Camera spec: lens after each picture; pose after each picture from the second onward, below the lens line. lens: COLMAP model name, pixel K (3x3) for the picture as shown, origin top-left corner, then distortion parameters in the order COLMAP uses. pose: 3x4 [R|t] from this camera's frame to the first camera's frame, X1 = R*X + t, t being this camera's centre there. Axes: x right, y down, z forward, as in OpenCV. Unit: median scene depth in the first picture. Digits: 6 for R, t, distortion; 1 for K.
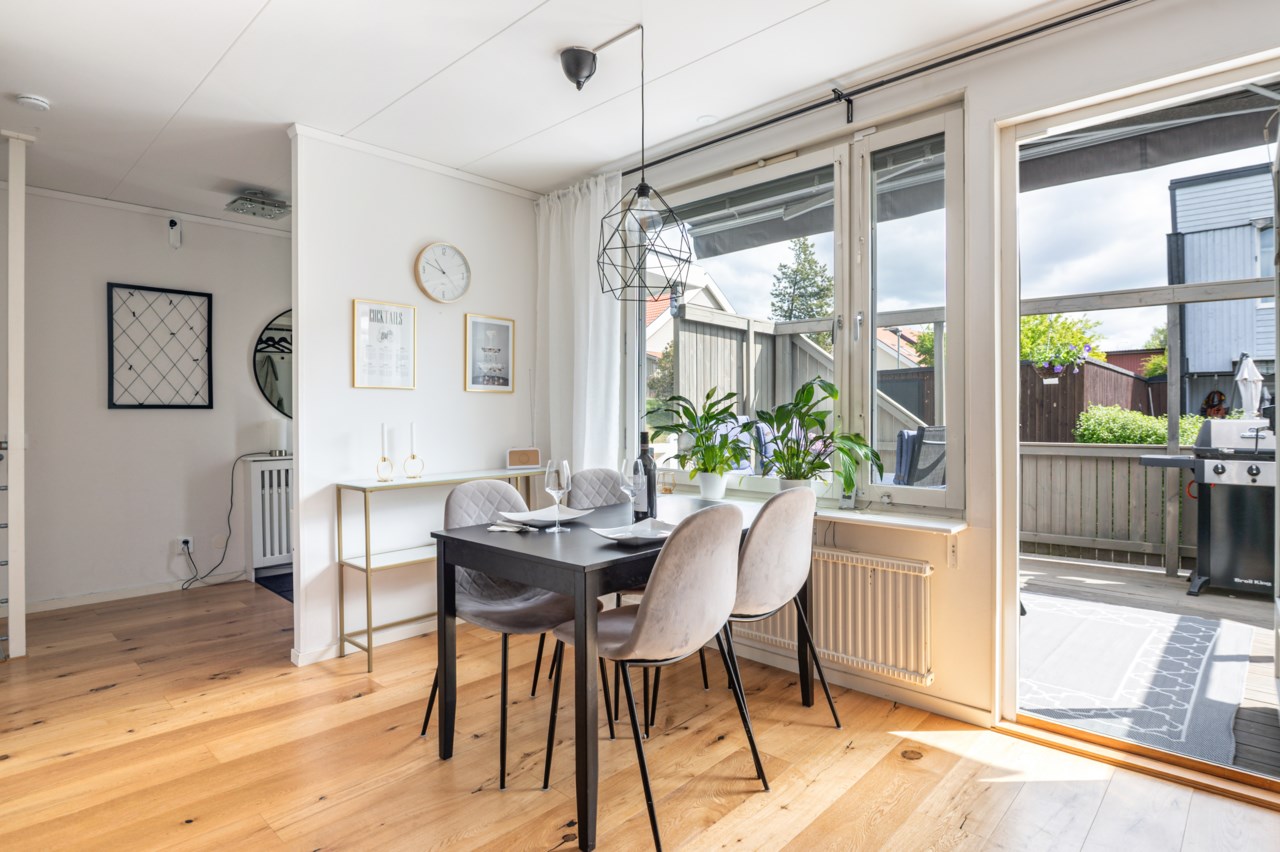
lens RADIAL K [[674.7, 0, 645.6], [0, 674.7, 420.6], [0, 0, 1]] dist [-0.016324, -0.000992]
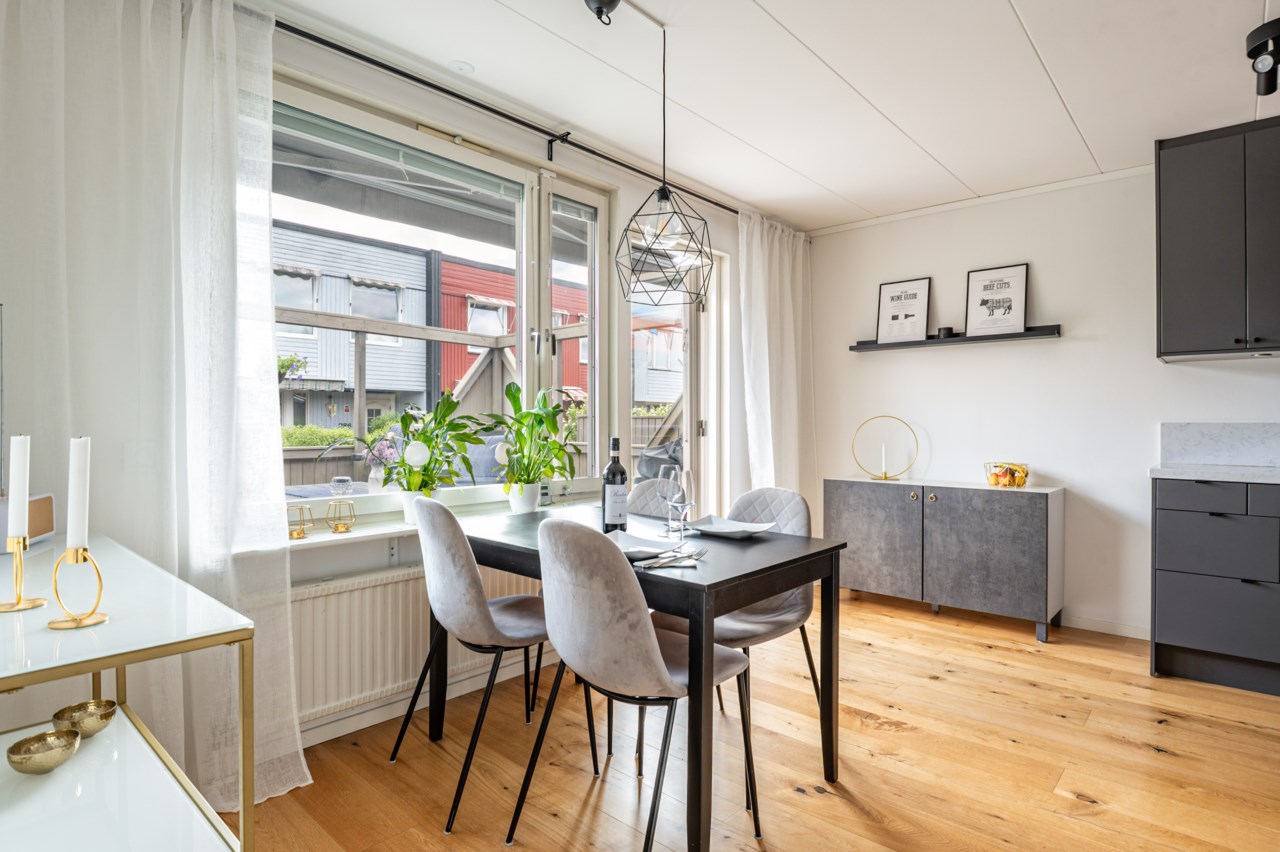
lens RADIAL K [[674.7, 0, 646.2], [0, 674.7, 419.9], [0, 0, 1]] dist [-0.016324, -0.000992]
pose [[-0.028832, 0.006687, 0.999562, -0.632563], [0.008158, 0.999946, -0.006455, -0.000180], [-0.999551, 0.007969, -0.028885, 0.672320]]
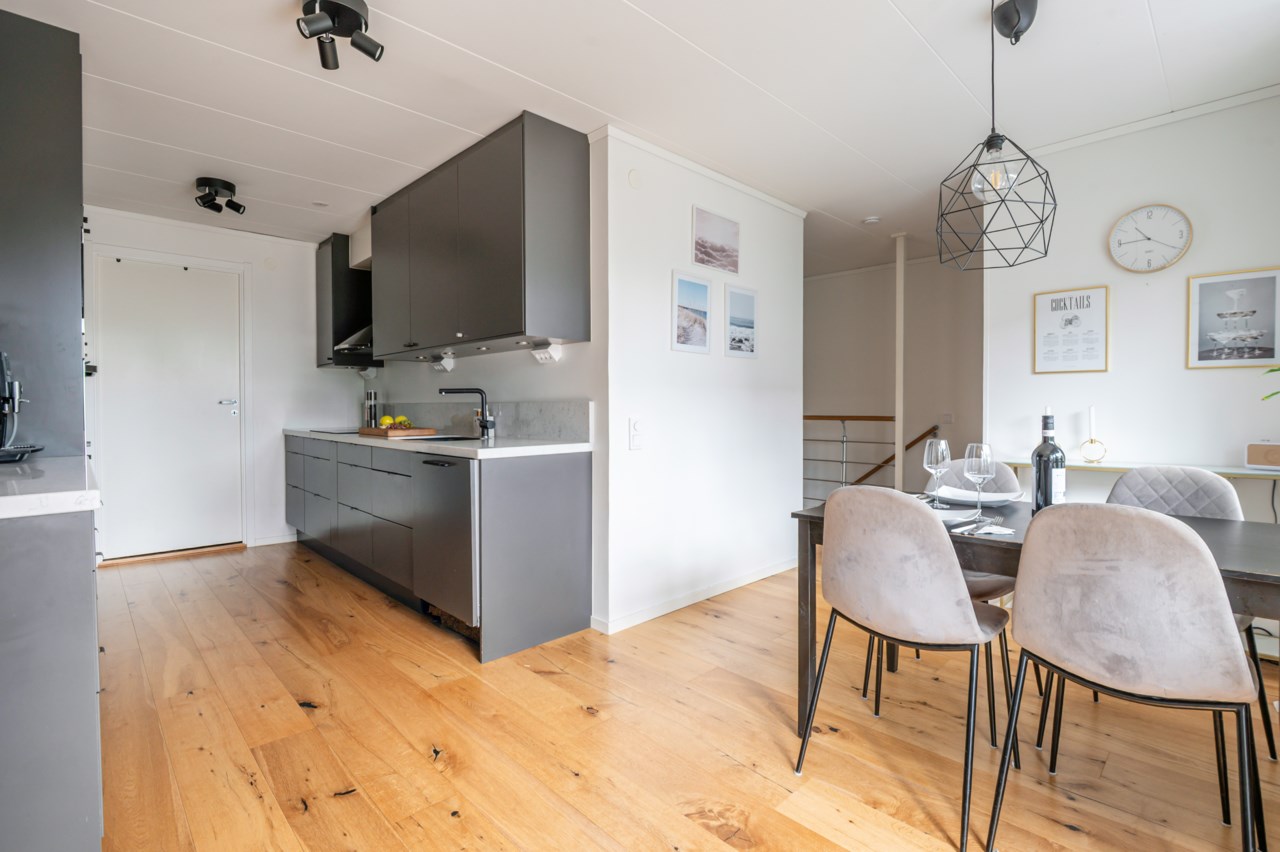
lens RADIAL K [[594.4, 0, 639.8], [0, 594.4, 414.1], [0, 0, 1]] dist [-0.000156, 0.000173]
pose [[-0.050210, 0.014582, -0.998632, 0.517529], [-0.008424, 0.999852, 0.015023, 0.006426], [0.998703, 0.009167, -0.050080, 0.365160]]
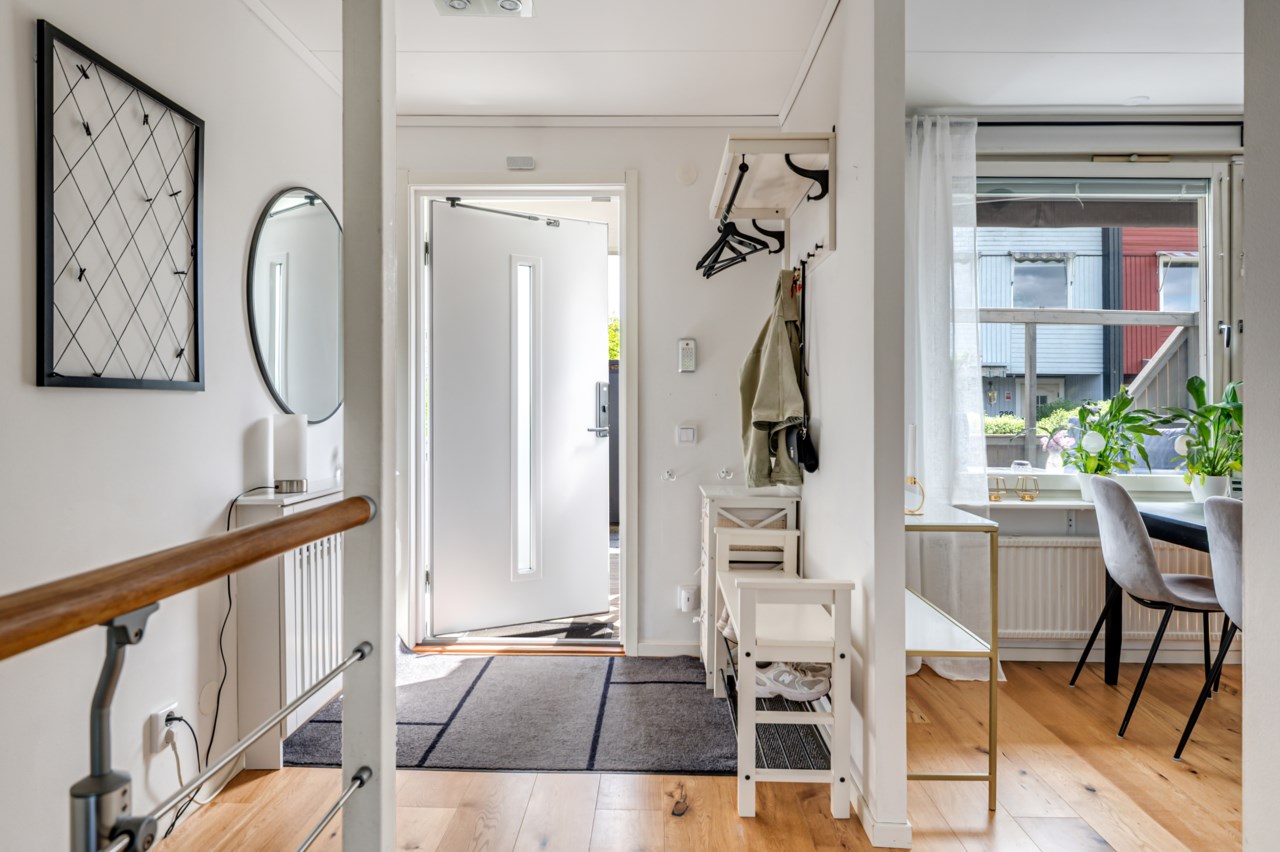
lens RADIAL K [[765.1, 0, 637.8], [0, 765.1, 399.9], [0, 0, 1]] dist [-0.002615, 0.002434]
pose [[0.740224, 0.012732, 0.672240, -0.964479], [-0.002309, 0.999863, -0.016395, -0.006237], [-0.672356, 0.010583, 0.740152, 0.573442]]
